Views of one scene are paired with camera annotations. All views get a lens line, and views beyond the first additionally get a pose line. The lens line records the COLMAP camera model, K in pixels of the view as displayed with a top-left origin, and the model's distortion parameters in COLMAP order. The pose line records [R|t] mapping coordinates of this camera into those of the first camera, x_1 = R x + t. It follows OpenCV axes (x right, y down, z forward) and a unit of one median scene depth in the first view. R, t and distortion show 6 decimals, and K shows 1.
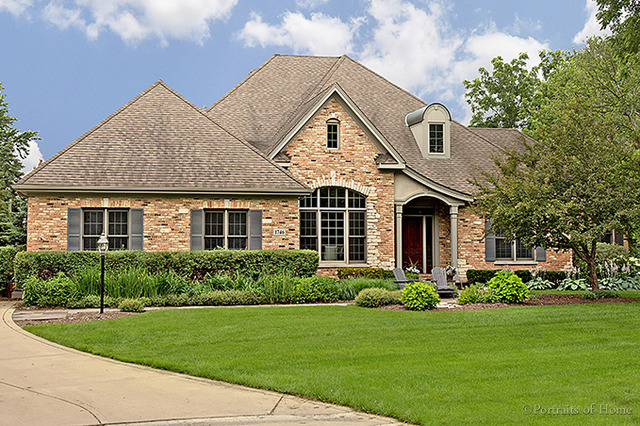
lens RADIAL K [[647.5, 0, 320.1], [0, 647.5, 213.7], [0, 0, 1]] dist [0.010766, 0.000000]
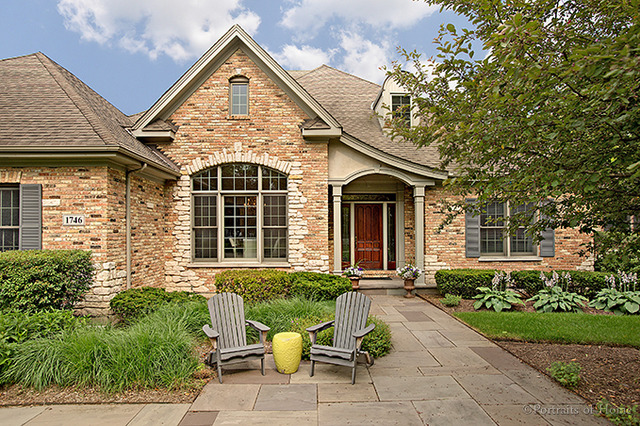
lens RADIAL K [[253.1, 0, 315.1], [0, 253.1, 228.6], [0, 0, 1]] dist [-0.018313, 0.000117]
pose [[0.949024, -0.010087, -0.315043, 0.196317], [0.019811, 0.999421, 0.027677, 0.029498], [0.314581, -0.032507, 0.948674, 0.722913]]
